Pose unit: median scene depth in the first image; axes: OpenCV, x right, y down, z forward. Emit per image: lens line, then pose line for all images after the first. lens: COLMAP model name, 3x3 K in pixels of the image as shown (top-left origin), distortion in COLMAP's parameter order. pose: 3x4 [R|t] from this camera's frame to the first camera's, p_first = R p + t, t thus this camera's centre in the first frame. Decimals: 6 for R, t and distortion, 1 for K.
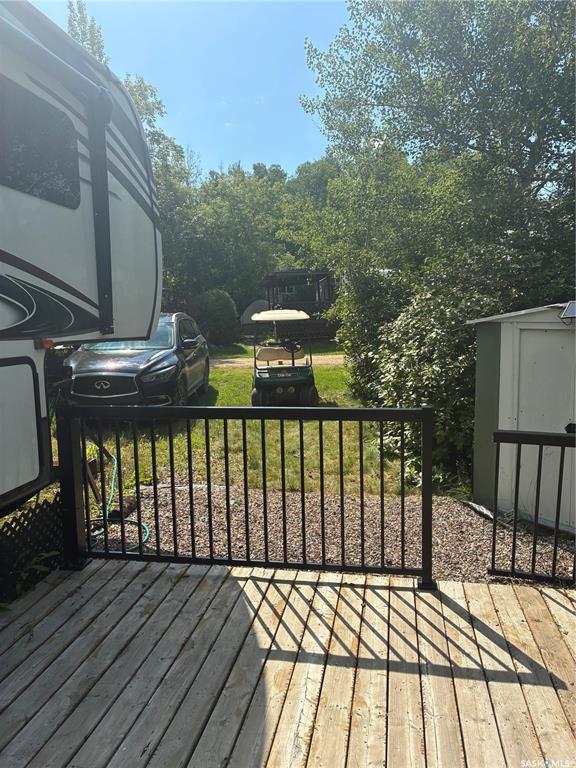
lens RADIAL K [[574.7, 0, 290.2], [0, 574.7, 380.7], [0, 0, 1]] dist [0.027487, -0.055613]
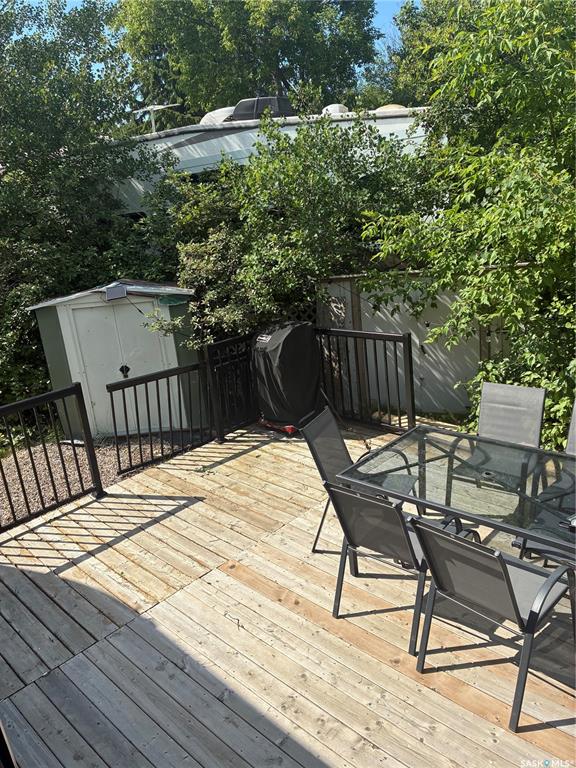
lens RADIAL K [[574.7, 0, 288.8], [0, 574.7, 383.7], [0, 0, 1]] dist [0.027487, -0.055613]
pose [[0.557541, -0.287468, 0.778787, -0.638214], [0.178142, 0.957705, 0.225977, -0.199998], [-0.810810, 0.012743, 0.585170, -0.334107]]
